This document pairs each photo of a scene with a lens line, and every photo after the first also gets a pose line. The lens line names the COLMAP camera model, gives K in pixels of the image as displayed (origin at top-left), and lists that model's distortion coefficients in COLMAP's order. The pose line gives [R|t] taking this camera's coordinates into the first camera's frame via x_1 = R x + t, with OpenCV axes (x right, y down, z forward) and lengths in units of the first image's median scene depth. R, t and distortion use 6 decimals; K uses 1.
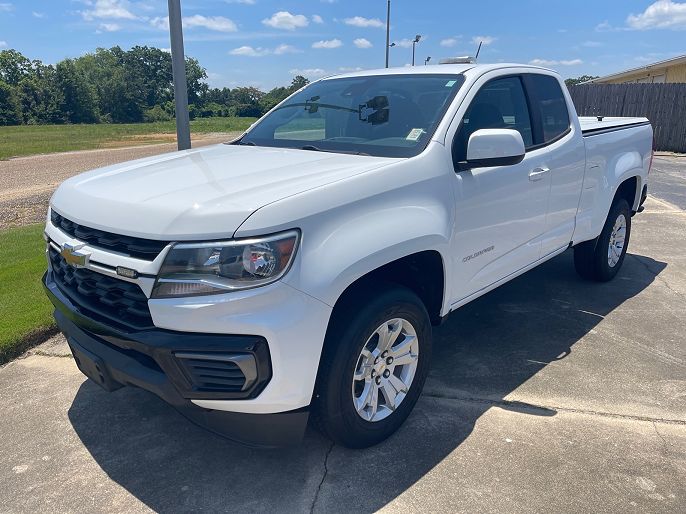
lens RADIAL K [[512.3, 0, 343.0], [0, 512.3, 257.0], [0, 0, 1]] dist [0.008746, -0.007905]
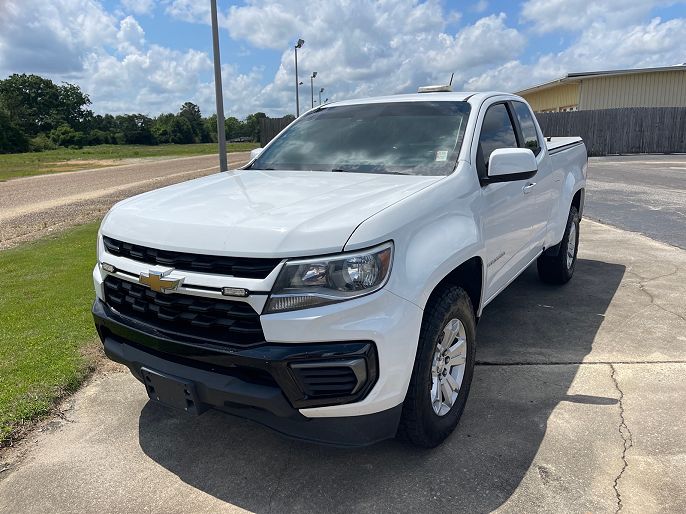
lens RADIAL K [[516.4, 0, 349.3], [0, 516.4, 260.5], [0, 0, 1]] dist [0.006431, 0.001833]
pose [[0.982008, -0.061077, 0.178691, -0.339138], [0.068273, 0.997074, -0.034396, 0.016562], [-0.176067, 0.045977, 0.983304, -0.067815]]
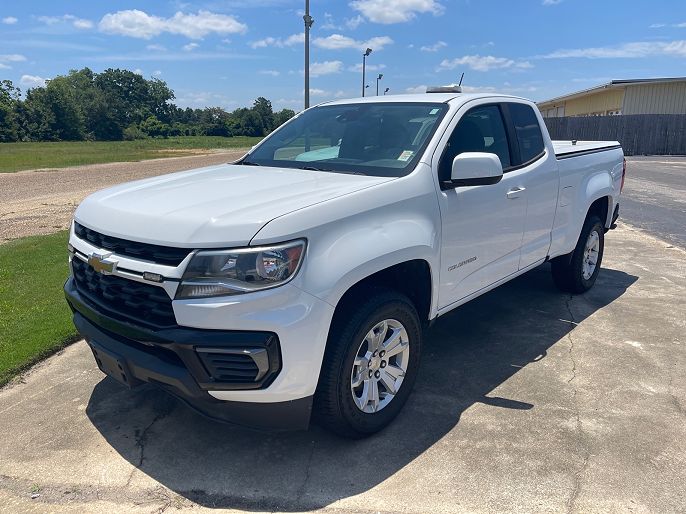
lens RADIAL K [[512.3, 0, 343.0], [0, 512.3, 257.0], [0, 0, 1]] dist [0.008746, -0.007905]
pose [[0.999650, 0.000619, 0.026444, -0.029359], [0.000371, 0.999300, -0.037412, 0.025811], [-0.026448, 0.037408, 0.998950, -0.128354]]
